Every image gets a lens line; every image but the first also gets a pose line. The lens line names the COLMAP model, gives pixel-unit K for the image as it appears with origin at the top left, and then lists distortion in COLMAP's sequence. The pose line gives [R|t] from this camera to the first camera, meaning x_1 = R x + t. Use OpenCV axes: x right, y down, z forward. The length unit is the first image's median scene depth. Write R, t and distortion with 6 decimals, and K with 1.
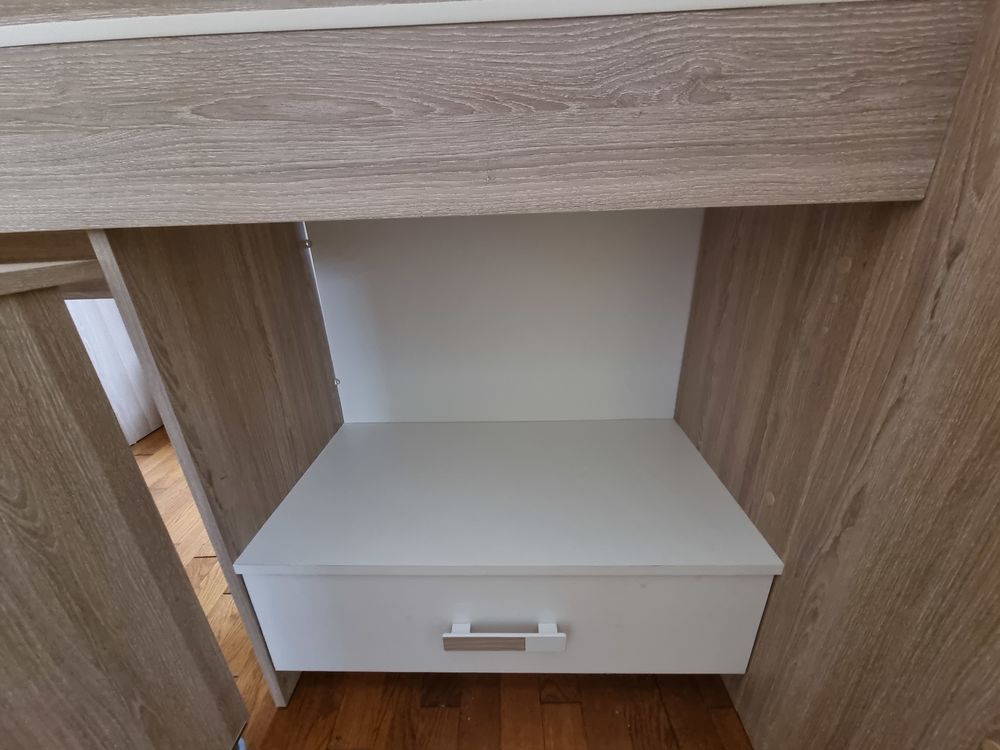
lens RADIAL K [[405.9, 0, 503.7], [0, 405.9, 378.1], [0, 0, 1]] dist [-0.000468, -0.000064]
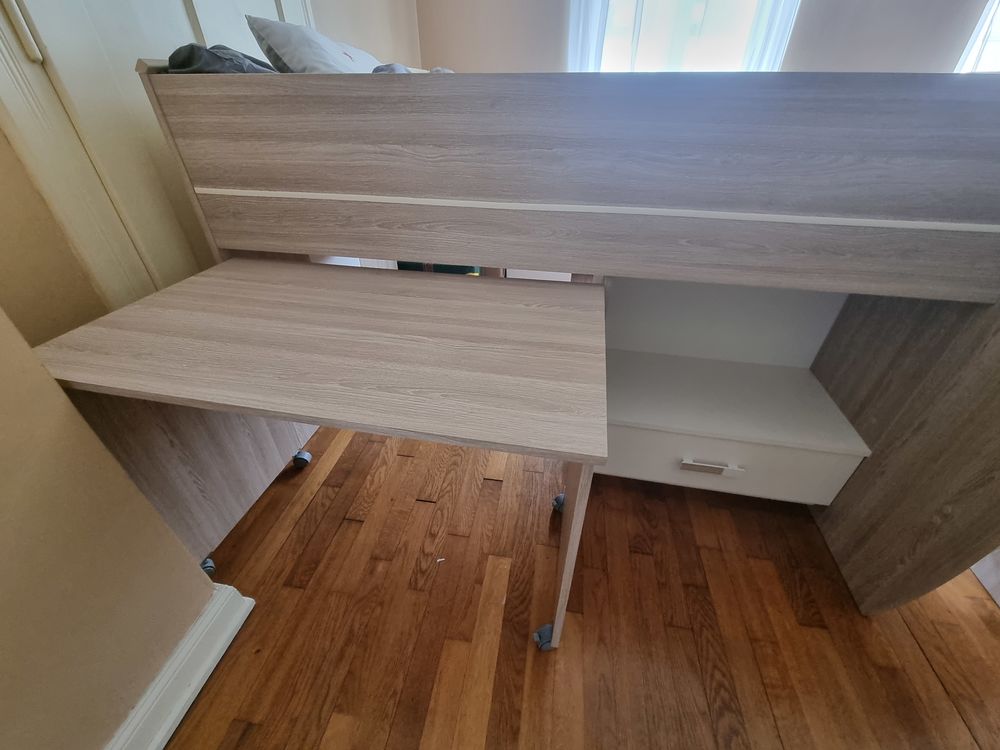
lens RADIAL K [[405.9, 0, 497.0], [0, 405.9, 381.2], [0, 0, 1]] dist [-0.000468, -0.000064]
pose [[0.984592, 0.124247, -0.123051, -1.497030], [-0.094209, 0.969718, 0.225327, -0.256924], [0.147320, -0.210262, 0.966481, -1.832579]]
